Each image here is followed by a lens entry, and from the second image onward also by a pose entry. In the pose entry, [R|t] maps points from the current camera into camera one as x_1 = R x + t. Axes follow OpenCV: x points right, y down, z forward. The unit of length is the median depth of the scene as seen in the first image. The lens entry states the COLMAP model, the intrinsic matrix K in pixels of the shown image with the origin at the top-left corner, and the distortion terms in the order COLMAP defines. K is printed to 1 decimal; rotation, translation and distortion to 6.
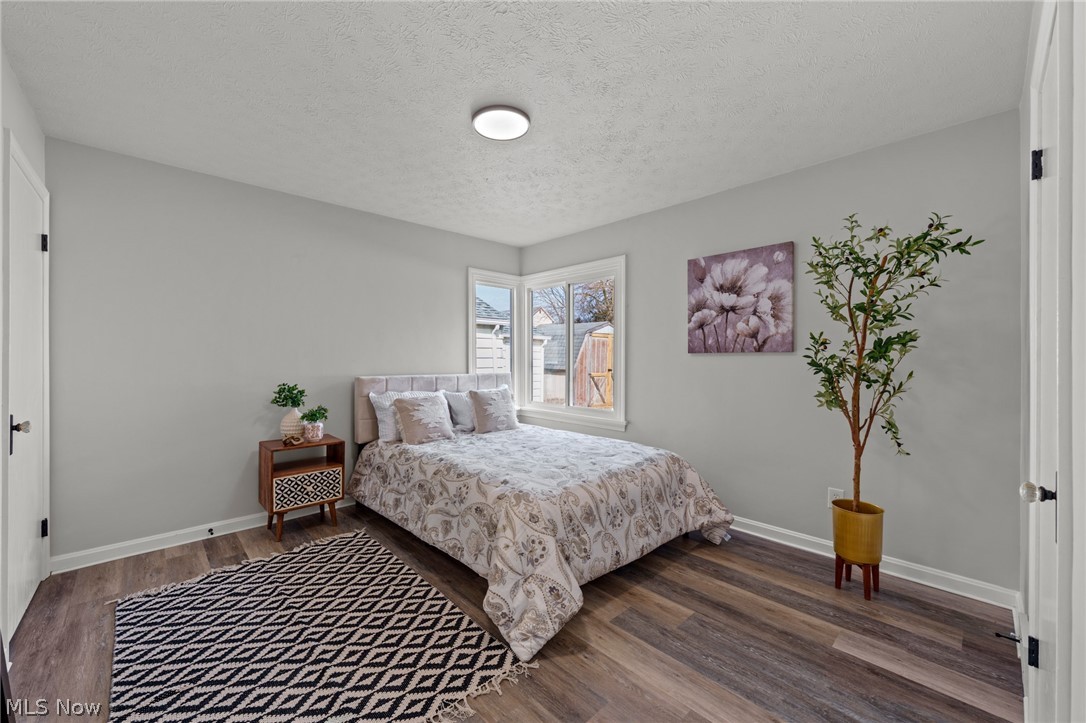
lens RADIAL K [[419.9, 0, 534.4], [0, 419.9, 358.3], [0, 0, 1]] dist [-0.003884, 0.000061]
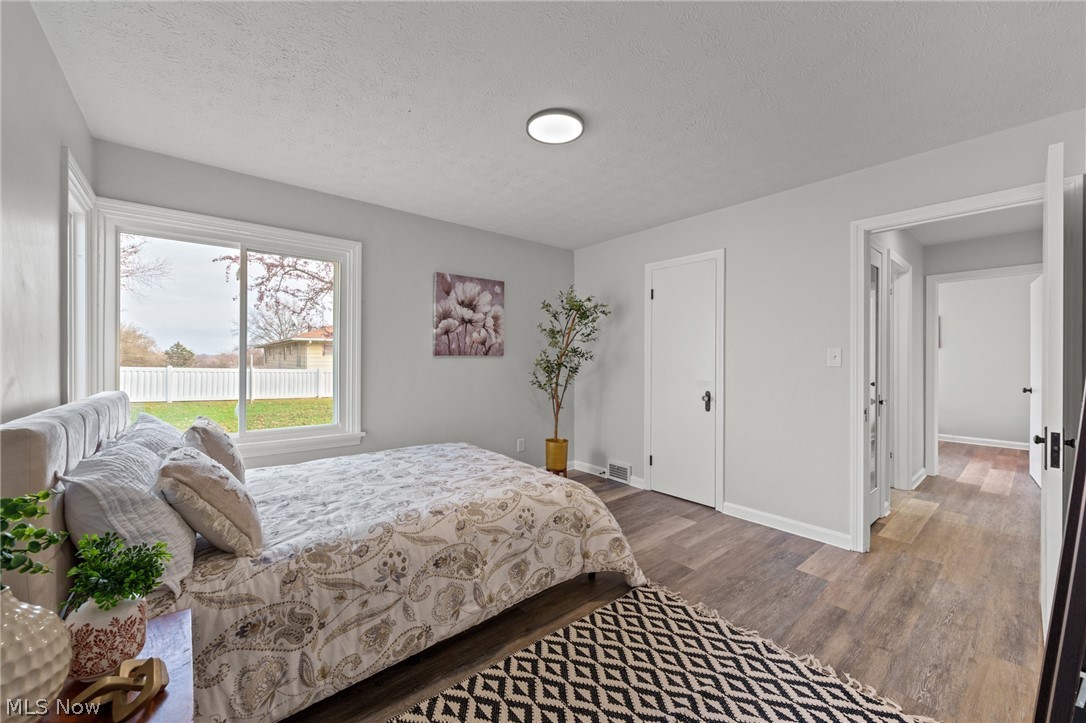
lens RADIAL K [[419.9, 0, 534.4], [0, 419.9, 361.8], [0, 0, 1]] dist [-0.003884, 0.000061]
pose [[0.068361, -0.008922, 0.997621, -0.811497], [-0.000763, 0.999959, 0.008995, -0.006375], [-0.997660, -0.001376, 0.068351, 0.733559]]
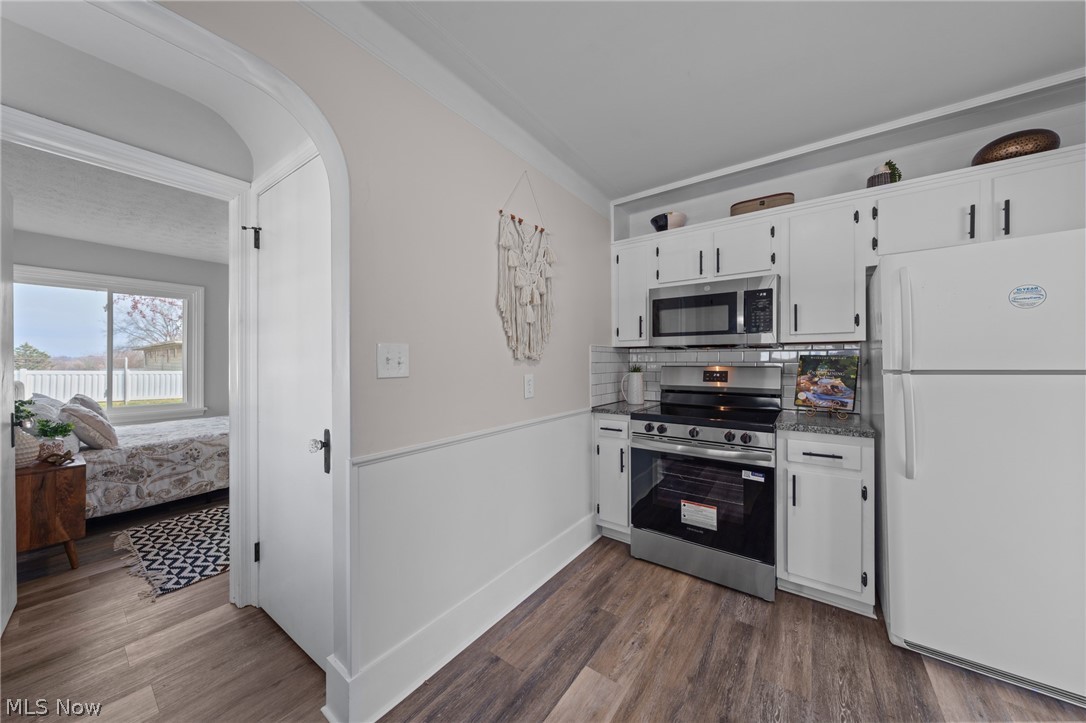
lens RADIAL K [[370.7, 0, 541.6], [0, 370.7, 360.9], [0, 0, 1]] dist [-0.001587, -0.000026]
pose [[-0.176044, -0.005083, 0.984369, -1.652122], [0.003024, 0.999979, 0.005705, -0.008635], [-0.984378, 0.003981, -0.176025, 0.027993]]
